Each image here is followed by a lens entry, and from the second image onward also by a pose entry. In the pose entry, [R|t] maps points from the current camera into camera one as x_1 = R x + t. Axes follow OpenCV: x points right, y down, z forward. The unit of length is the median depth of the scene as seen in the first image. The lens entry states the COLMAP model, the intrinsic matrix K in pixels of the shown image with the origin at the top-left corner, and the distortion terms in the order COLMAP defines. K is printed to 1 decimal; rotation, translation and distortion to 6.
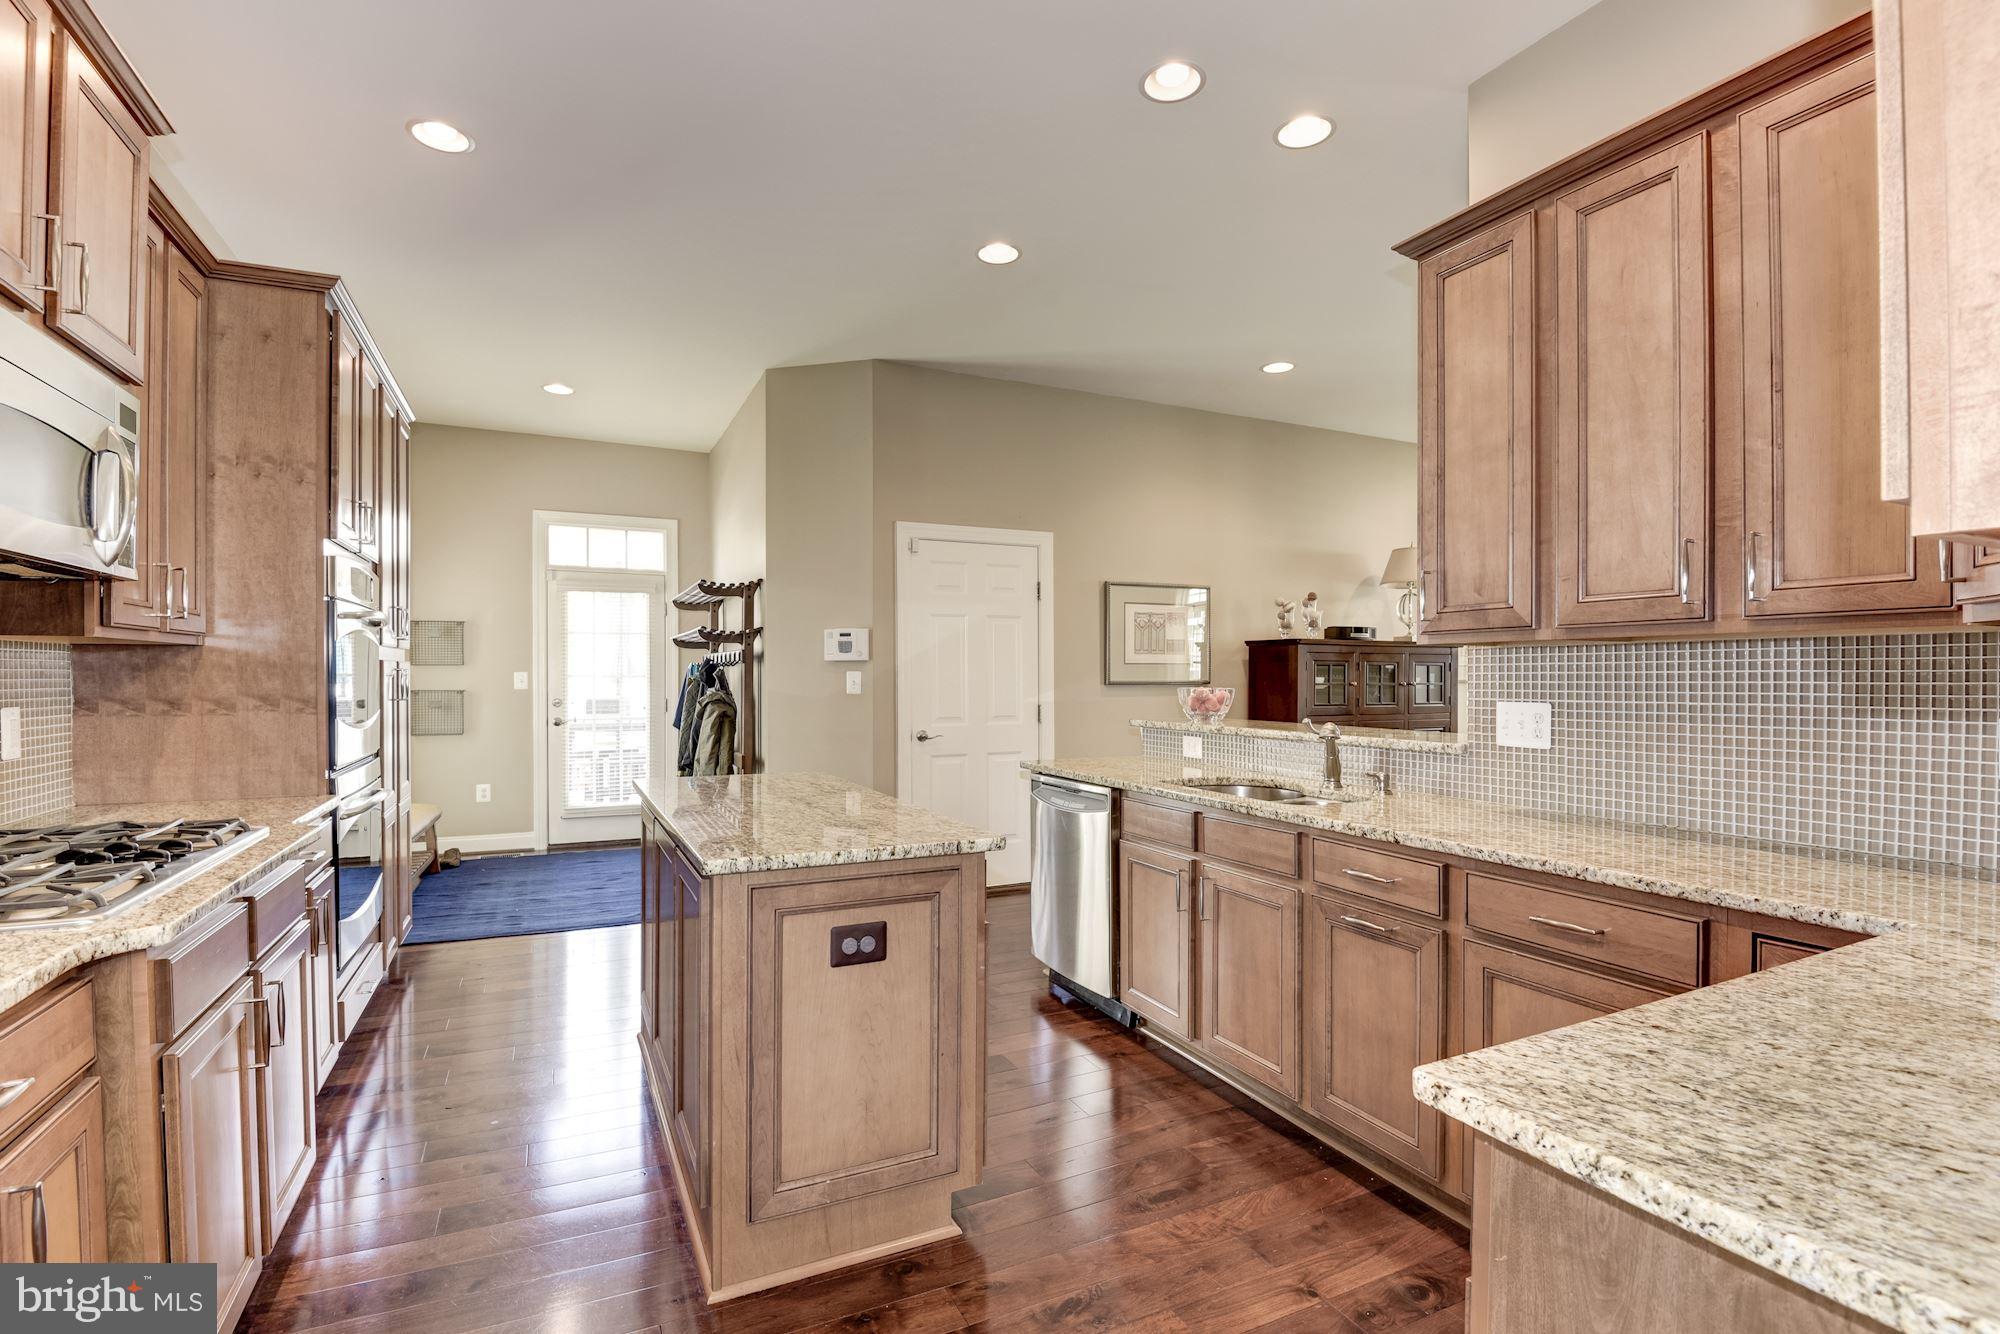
lens RADIAL K [[923.4, 0, 998.3], [0, 923.4, 675.3], [0, 0, 1]] dist [-0.000382, -0.000427]
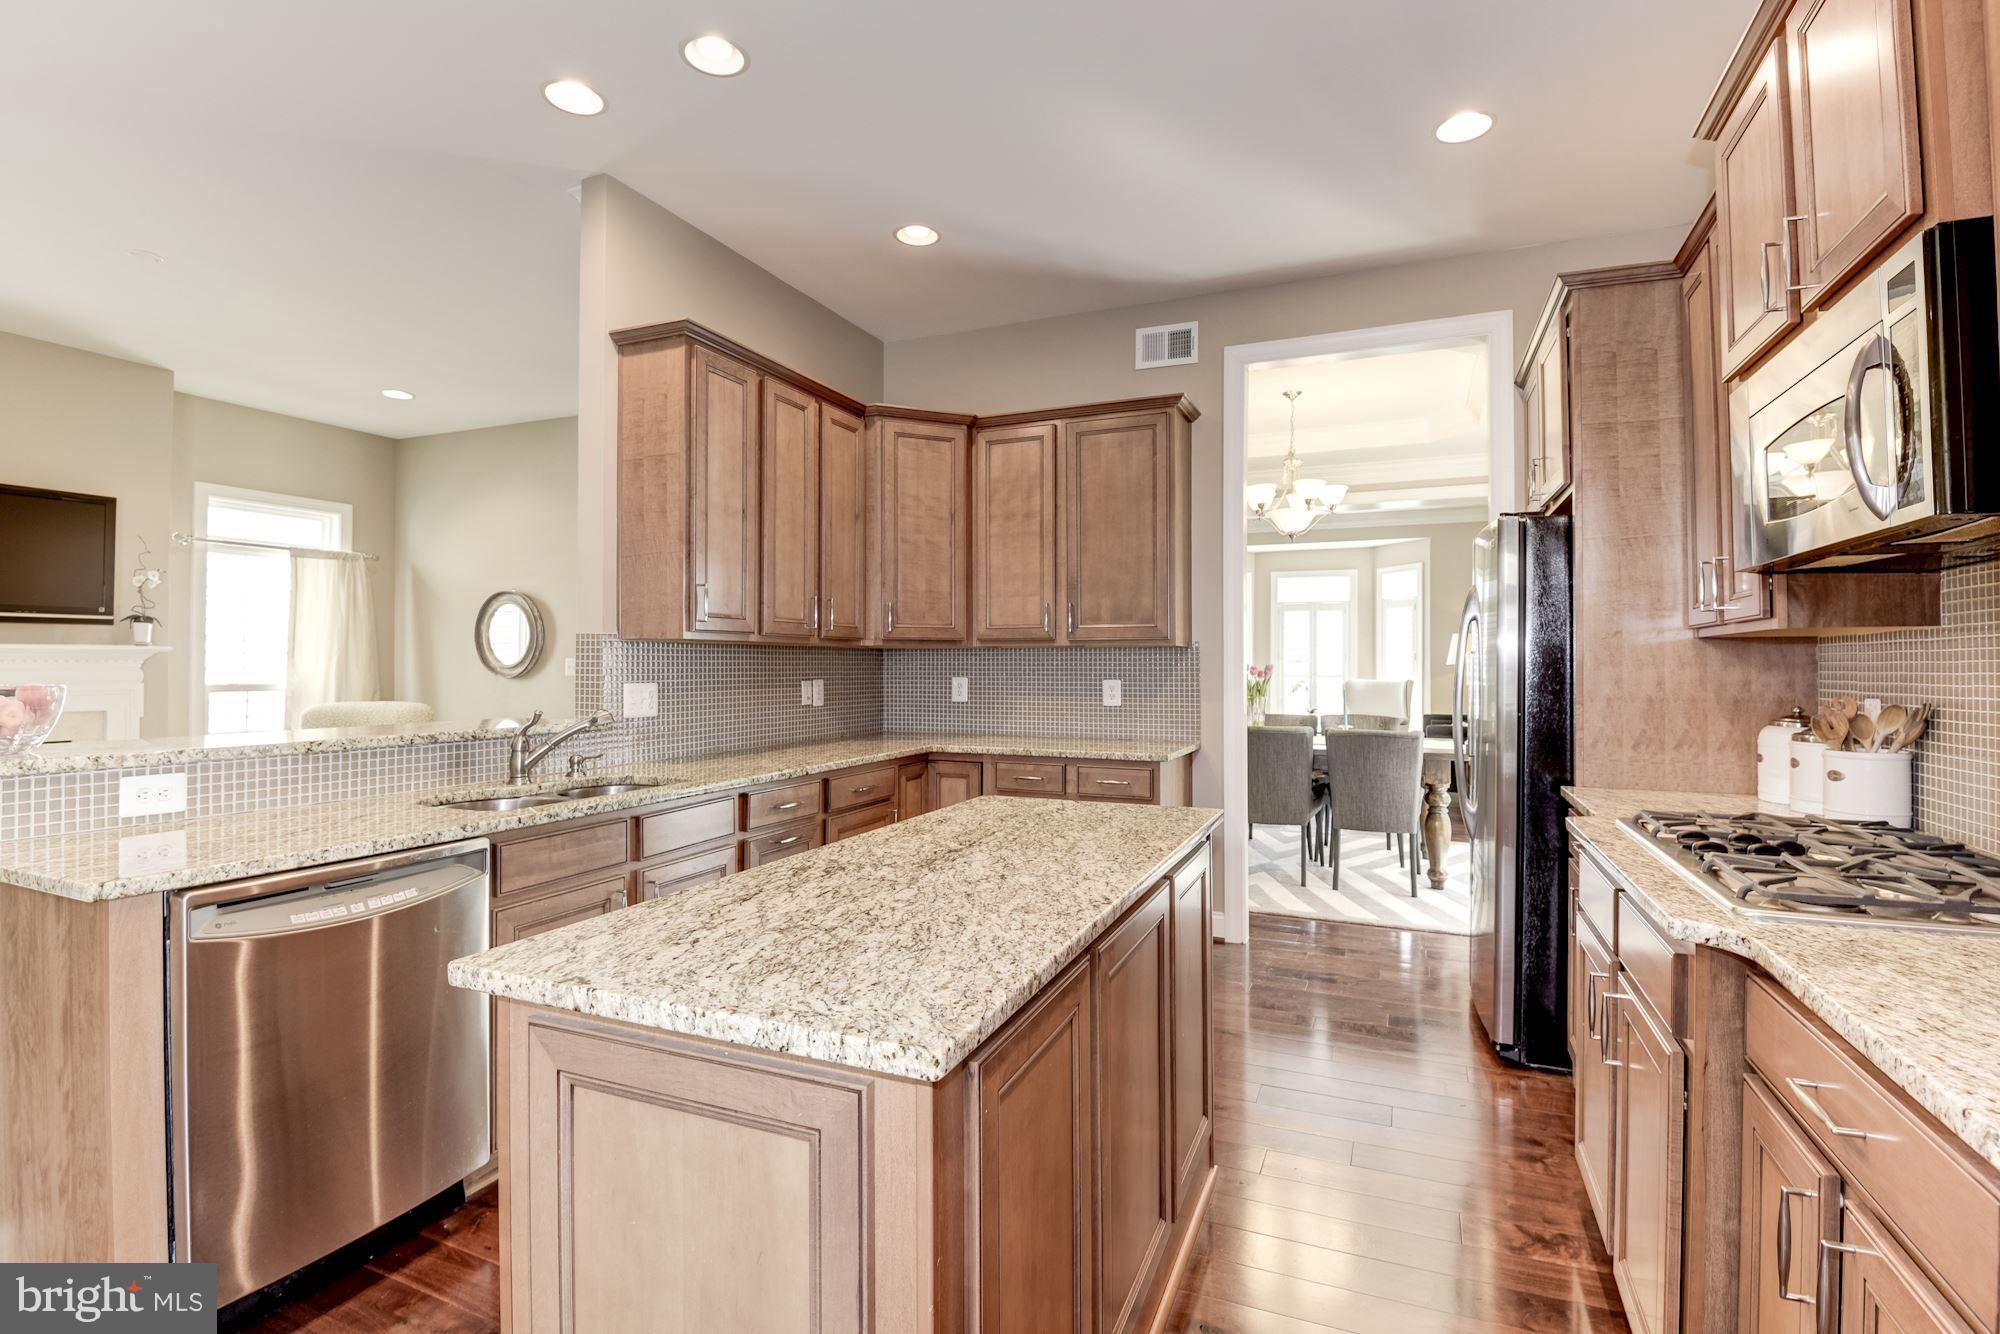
lens RADIAL K [[910.3, 0, 1030.1], [0, 910.3, 656.3], [0, 0, 1]] dist [0.000220, -0.000165]
pose [[-0.663469, 0.006459, 0.748176, -0.879999], [-0.002571, 0.999937, -0.010913, 0.003590], [-0.748200, -0.009163, -0.663410, 1.625536]]
